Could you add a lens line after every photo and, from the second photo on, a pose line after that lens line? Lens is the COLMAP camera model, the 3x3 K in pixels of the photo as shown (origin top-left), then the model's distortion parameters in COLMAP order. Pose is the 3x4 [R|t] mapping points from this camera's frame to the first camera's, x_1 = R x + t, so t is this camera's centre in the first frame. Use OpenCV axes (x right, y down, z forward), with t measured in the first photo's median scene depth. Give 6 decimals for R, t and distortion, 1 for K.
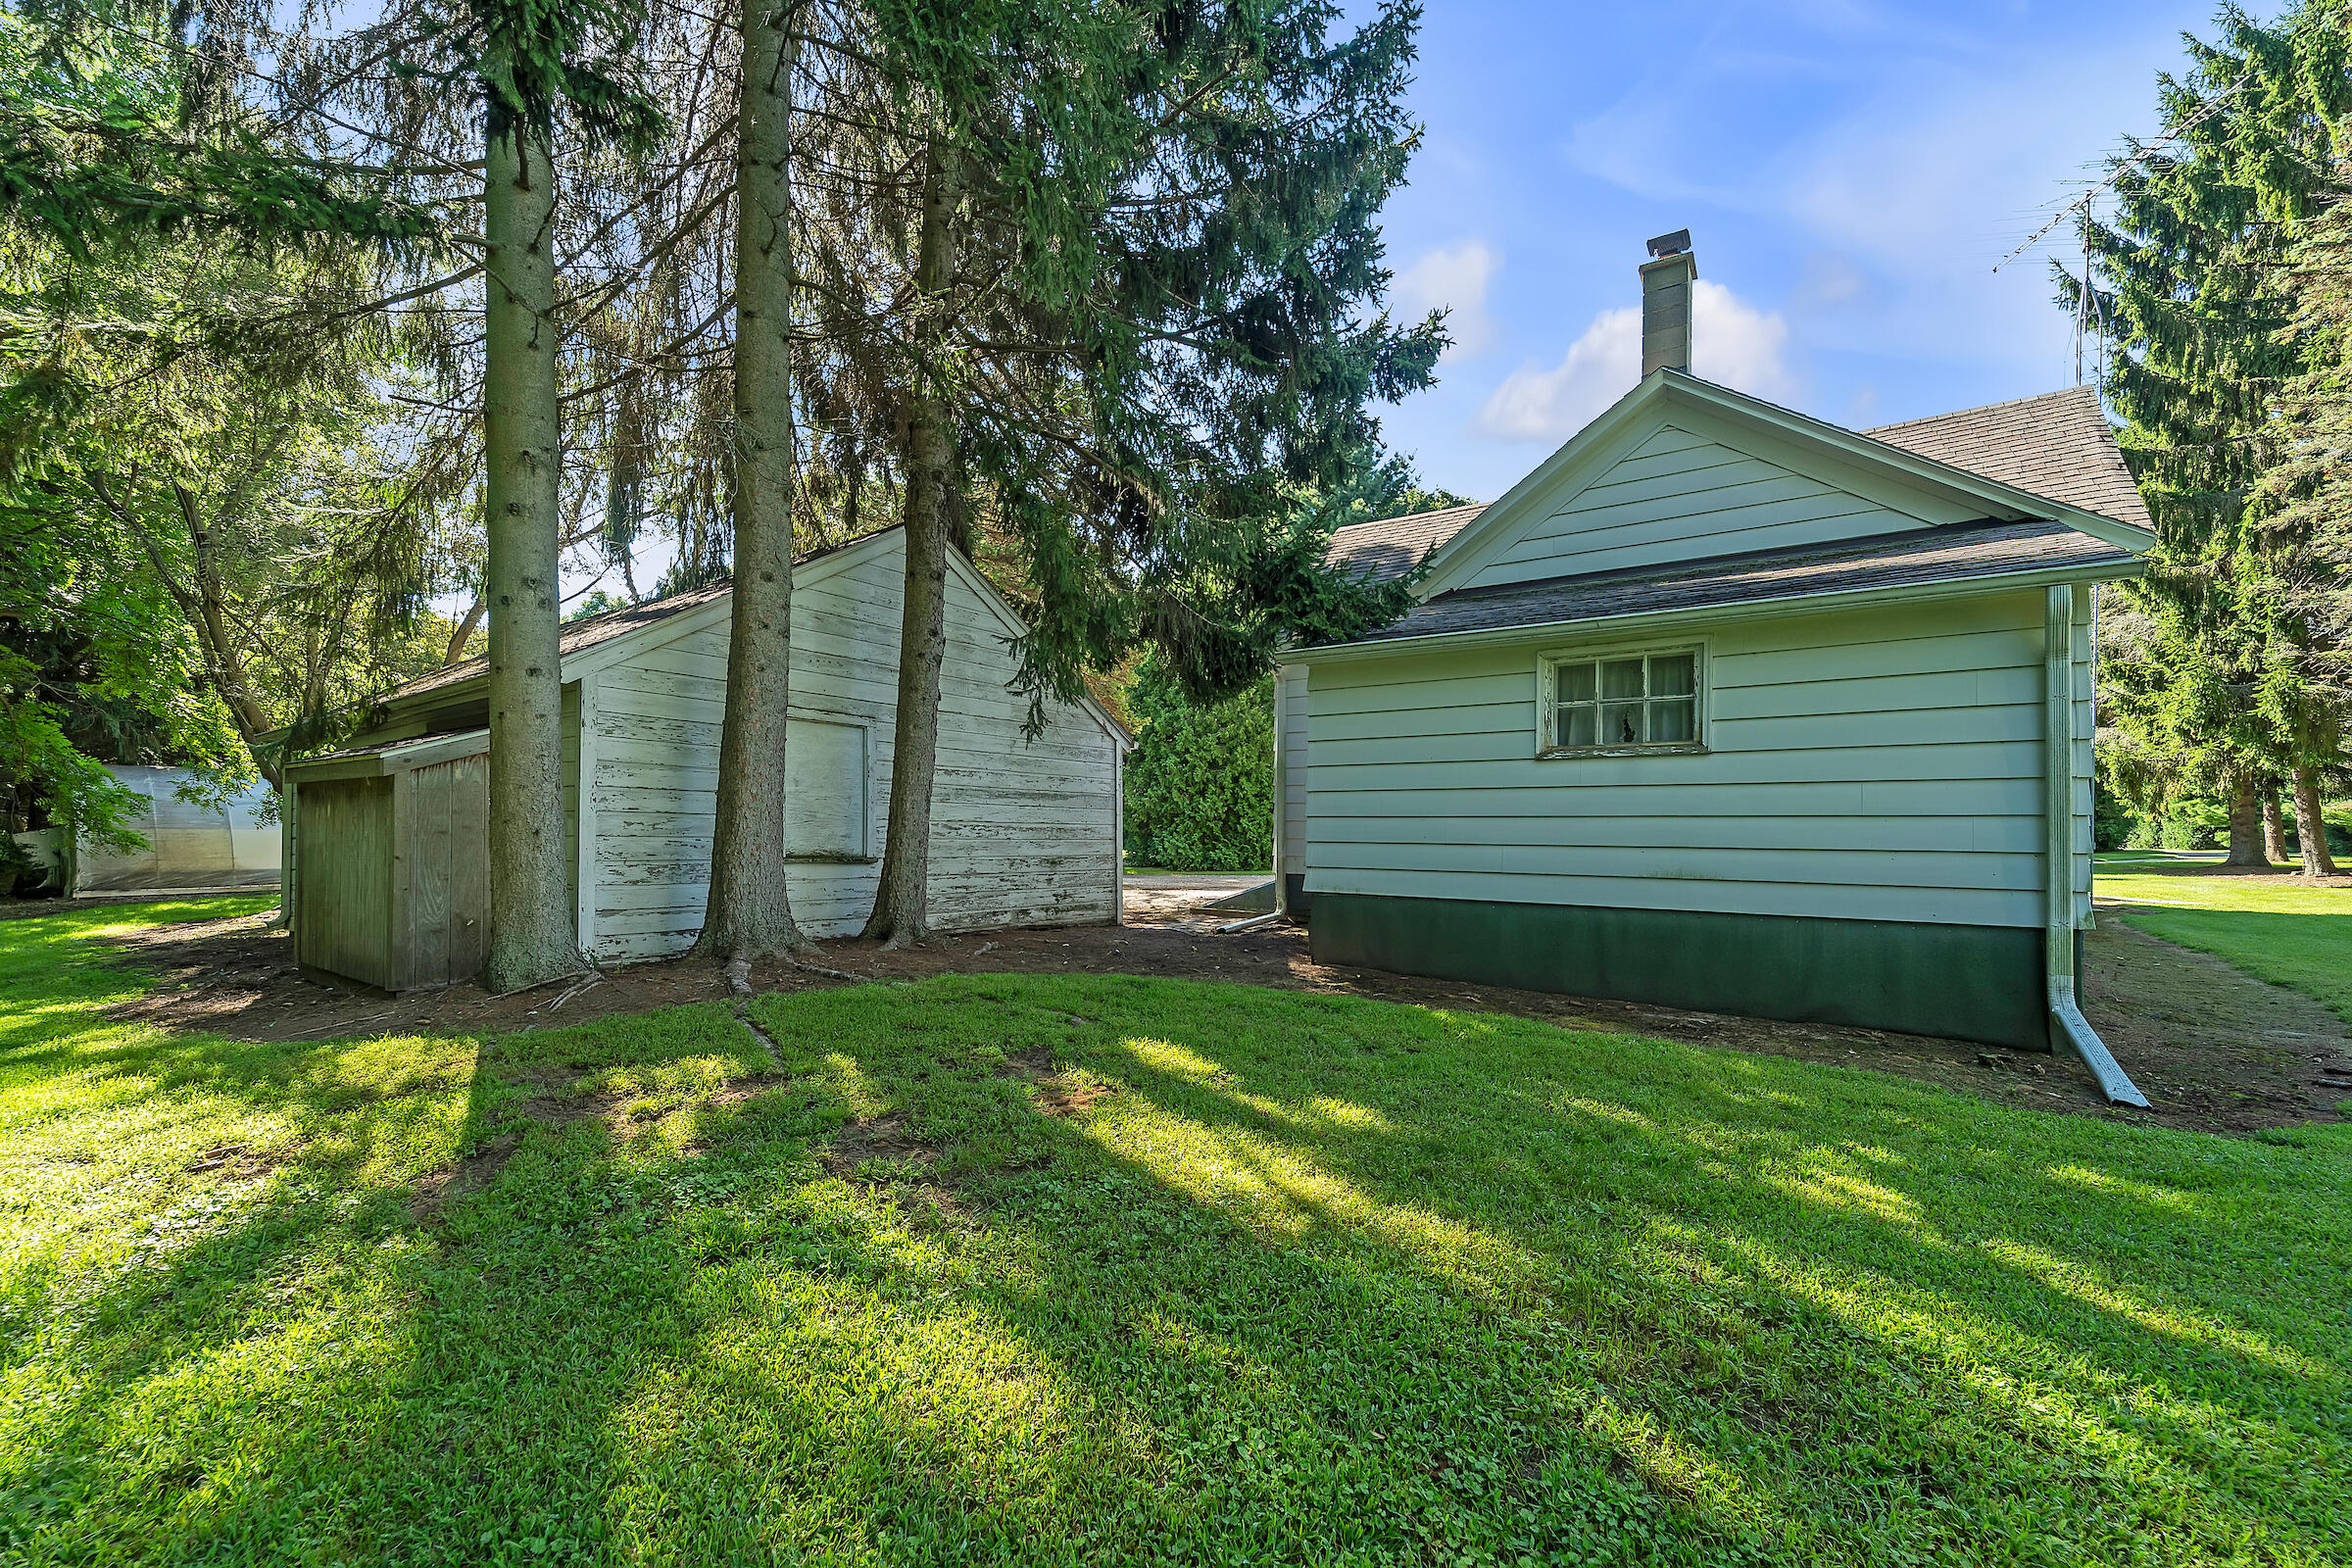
lens RADIAL K [[949.7, 0, 1176.0], [0, 949.7, 784.0], [0, 0, 1]] dist [-0.000073, 0.000166]
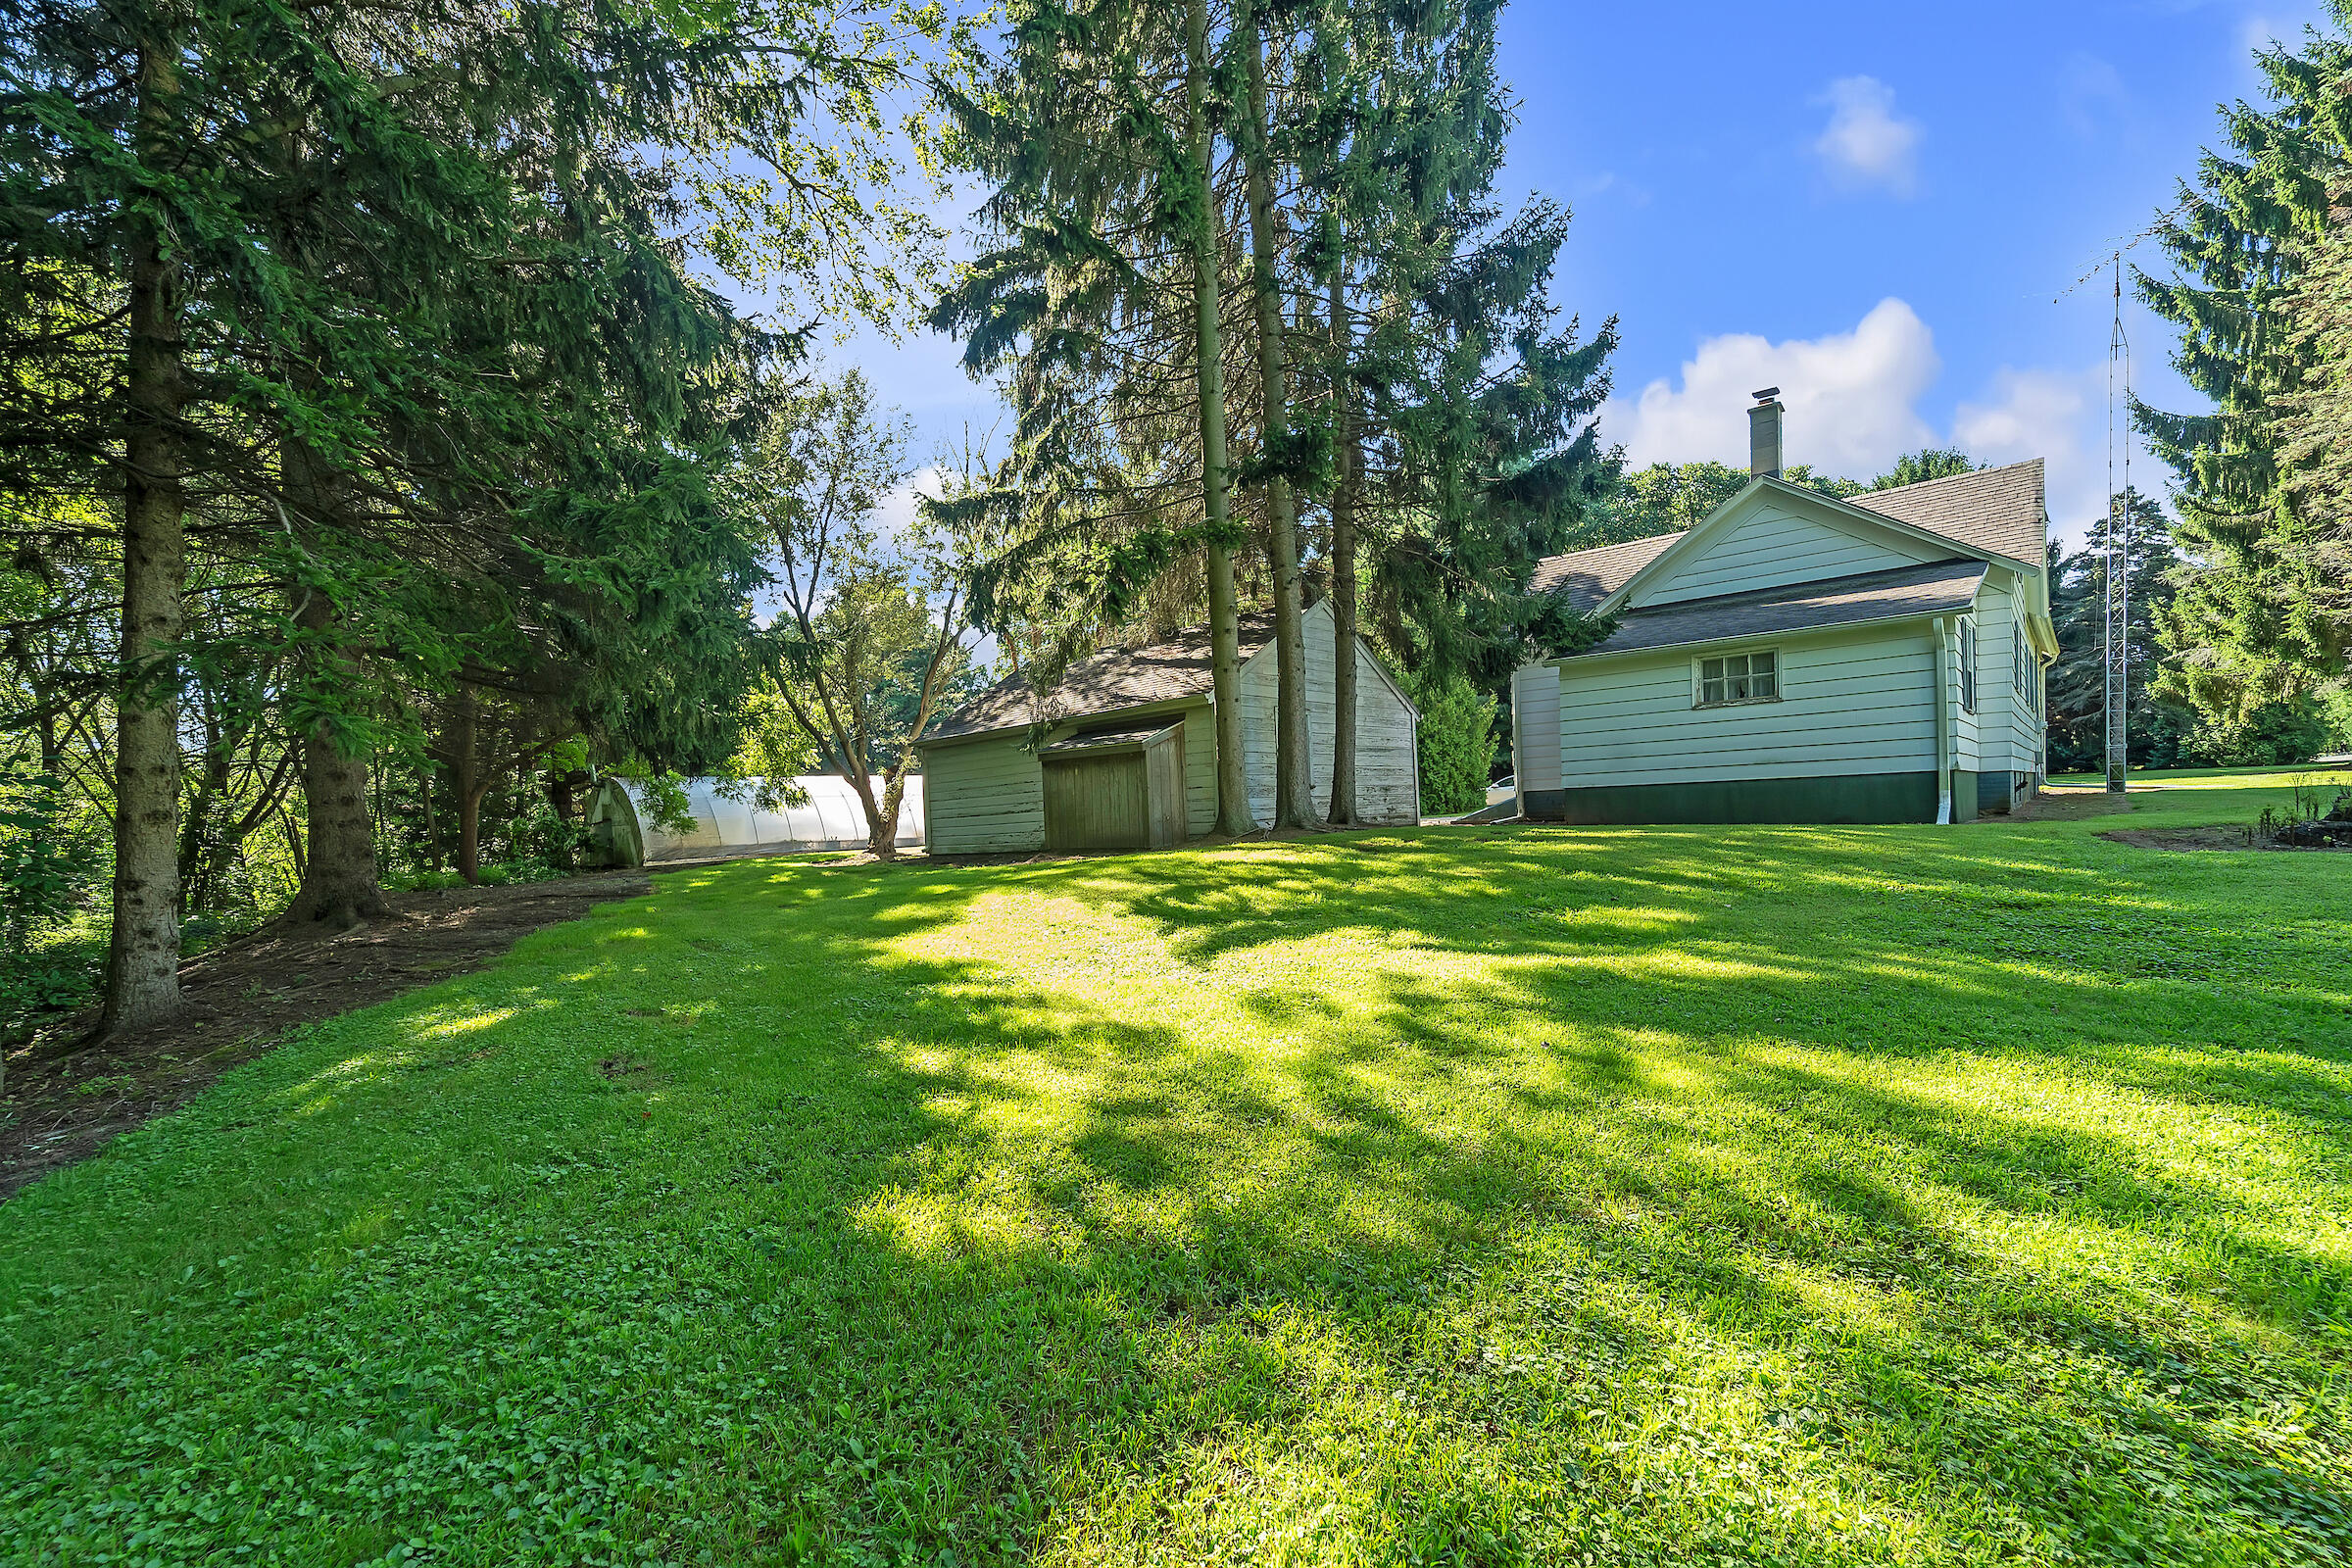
lens RADIAL K [[929.2, 0, 1171.7], [0, 929.2, 814.7], [0, 0, 1]] dist [-0.000601, -0.000362]
pose [[0.989345, -0.050816, -0.136434, -0.254235], [0.058747, 0.996771, 0.054746, 0.013416], [0.133212, -0.062178, 0.989135, -0.617961]]
